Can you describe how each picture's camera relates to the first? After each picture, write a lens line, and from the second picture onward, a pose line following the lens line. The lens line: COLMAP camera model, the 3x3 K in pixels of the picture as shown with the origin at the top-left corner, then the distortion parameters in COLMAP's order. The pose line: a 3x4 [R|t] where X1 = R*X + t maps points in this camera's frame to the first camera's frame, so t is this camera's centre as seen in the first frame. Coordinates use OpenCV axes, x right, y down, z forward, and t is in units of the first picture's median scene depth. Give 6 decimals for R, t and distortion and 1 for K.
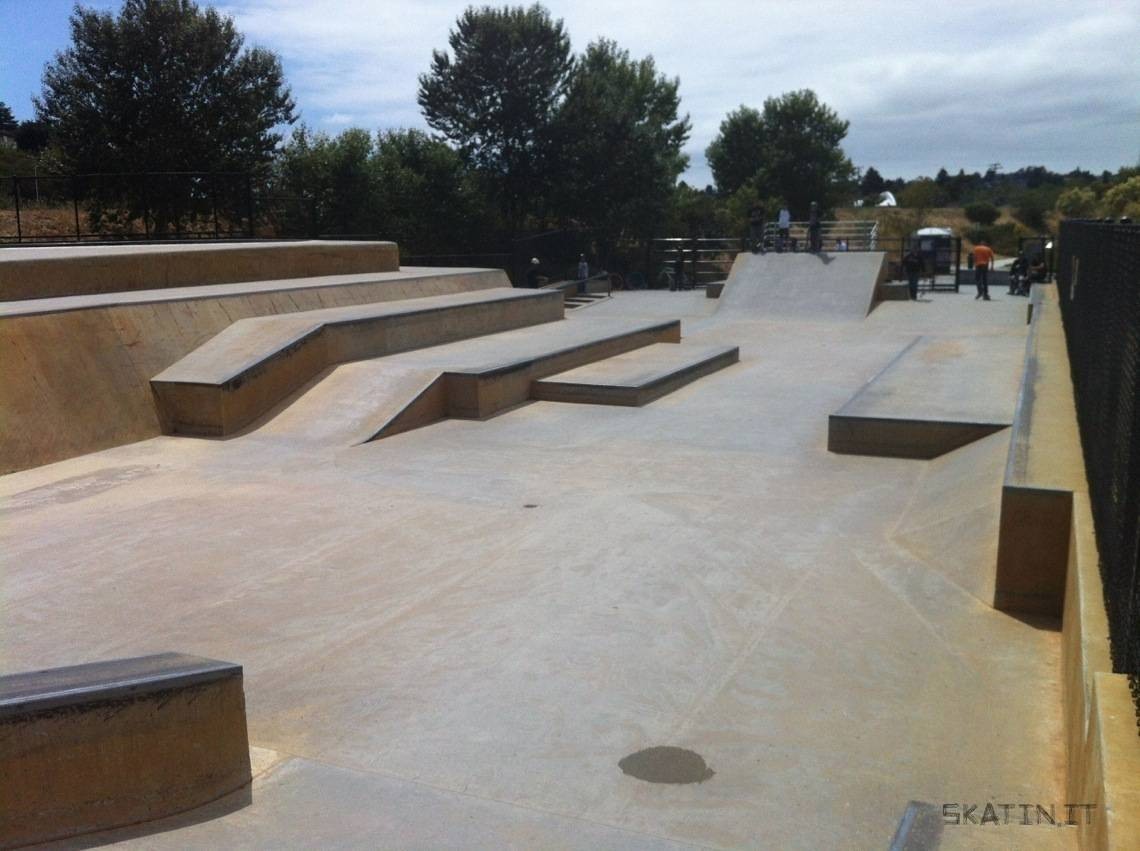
lens RADIAL K [[1088.7, 0, 570.0], [0, 1088.7, 425.5], [0, 0, 1]] dist [0.009847, 0.004639]
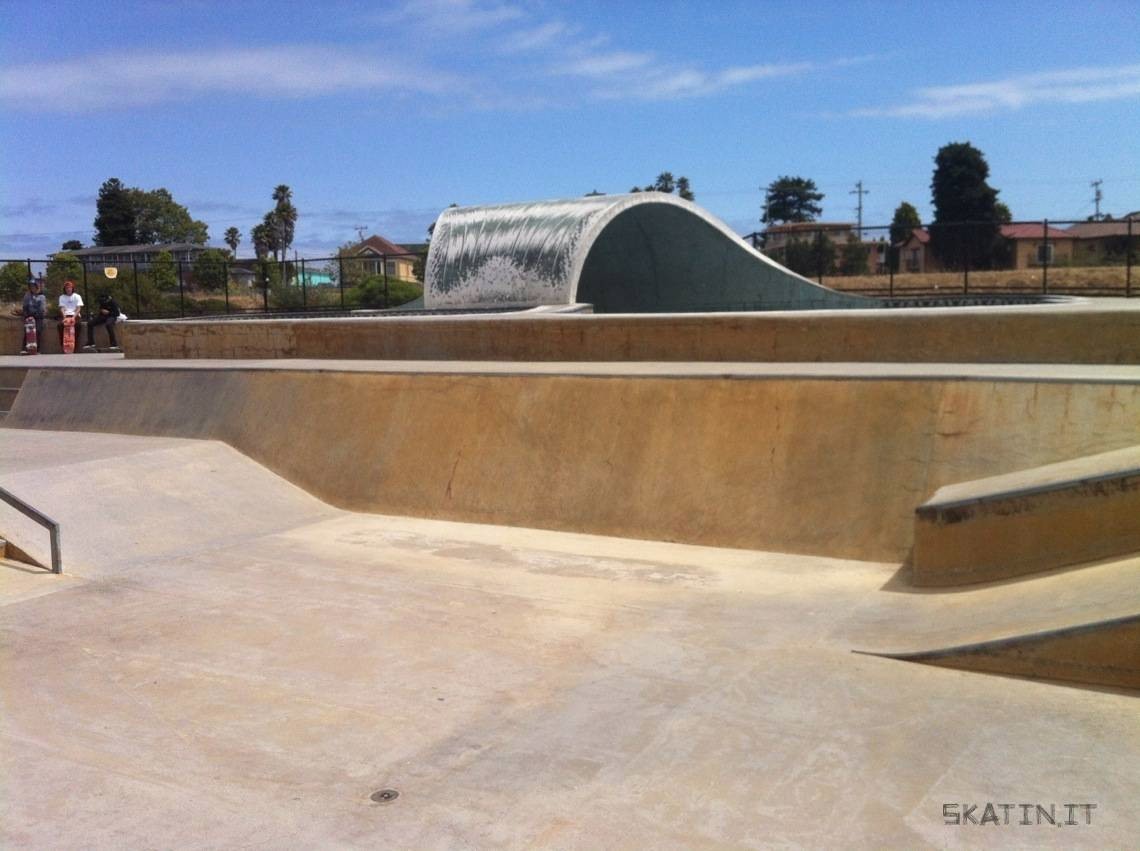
lens RADIAL K [[1088.7, 0, 570.0], [0, 1088.7, 425.5], [0, 0, 1]] dist [0.009847, 0.004639]
pose [[-0.120678, 0.132950, -0.983749, 0.471998], [-0.143730, 0.978208, 0.149833, -0.206477], [0.982231, 0.159476, -0.098940, 1.113094]]
